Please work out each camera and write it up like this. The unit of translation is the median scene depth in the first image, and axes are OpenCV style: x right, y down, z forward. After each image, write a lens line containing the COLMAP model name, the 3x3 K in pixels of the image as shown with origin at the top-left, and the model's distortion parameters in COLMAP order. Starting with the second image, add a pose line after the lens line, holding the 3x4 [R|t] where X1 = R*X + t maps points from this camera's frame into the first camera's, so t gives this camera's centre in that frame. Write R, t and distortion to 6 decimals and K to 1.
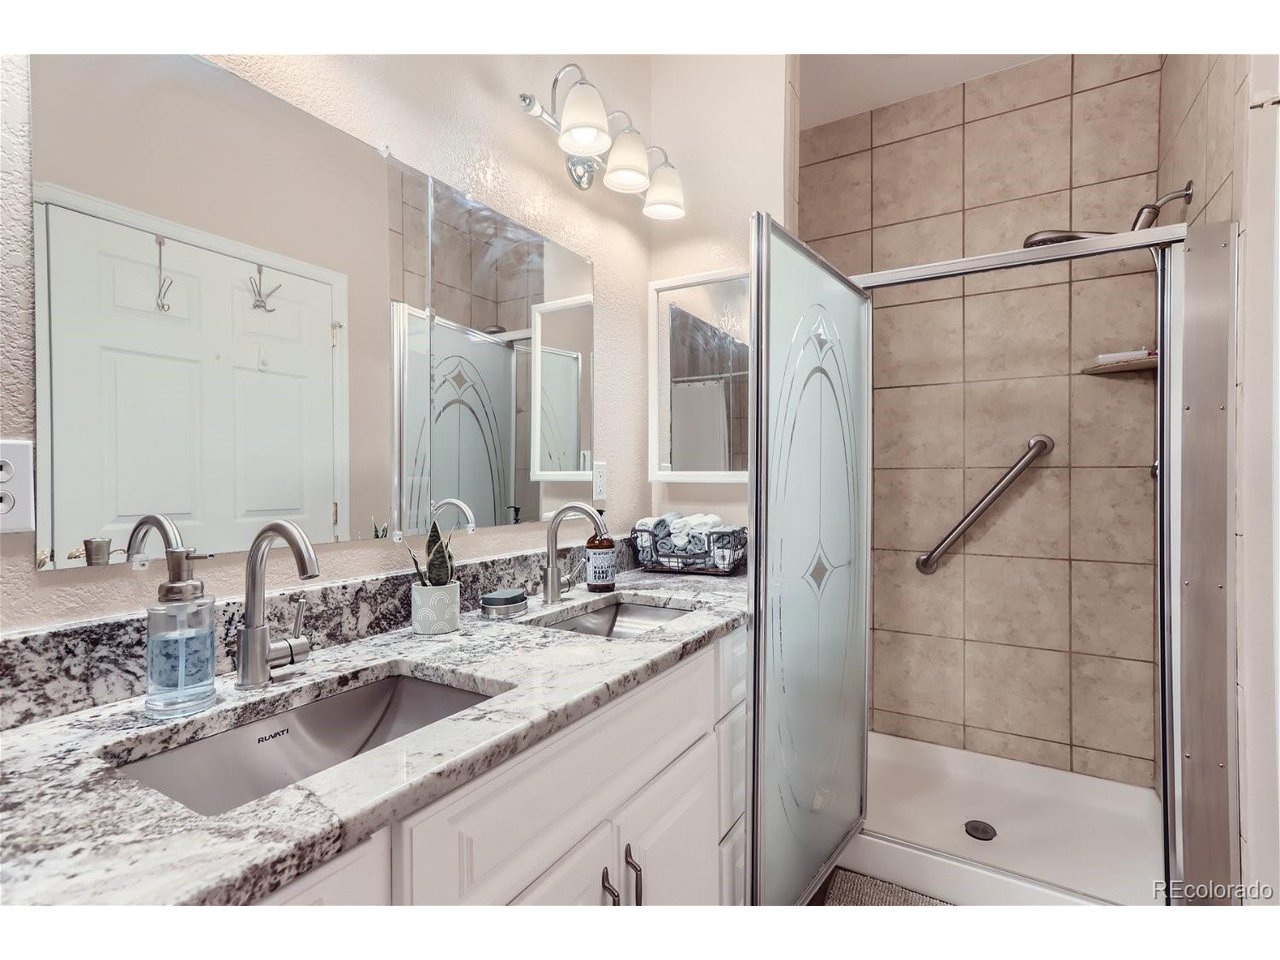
lens RADIAL K [[556.4, 0, 640.0], [0, 556.4, 480.0], [0, 0, 1]] dist [-0.000171, 0.000191]
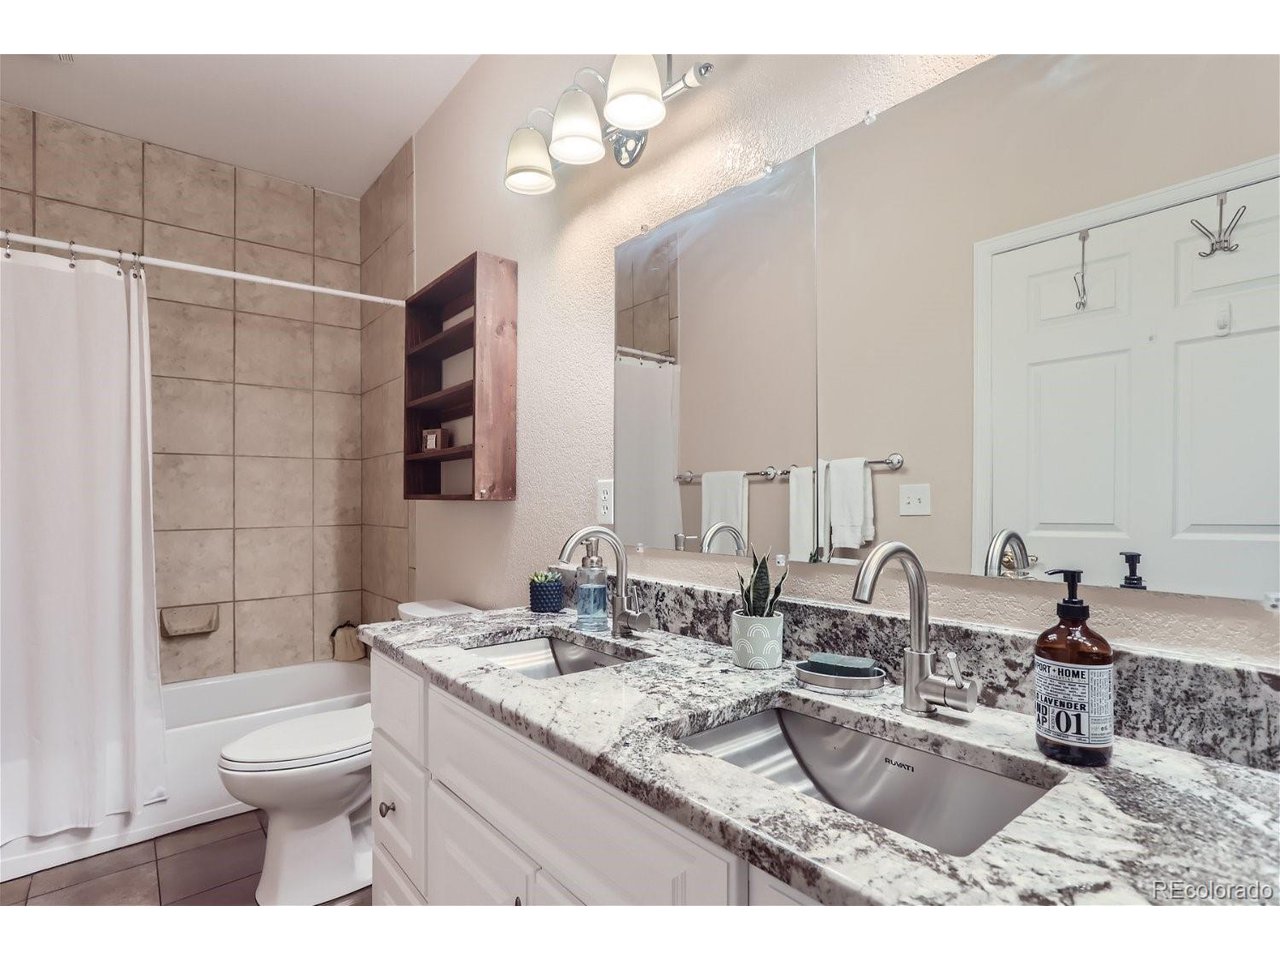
lens RADIAL K [[636.2, 0, 635.2], [0, 636.2, 482.7], [0, 0, 1]] dist [0.000551, 0.000976]
pose [[-0.309001, -0.011640, -0.950991, 0.793136], [0.012838, 0.999783, -0.016408, -0.018883], [0.950975, -0.017278, -0.308784, 1.281255]]
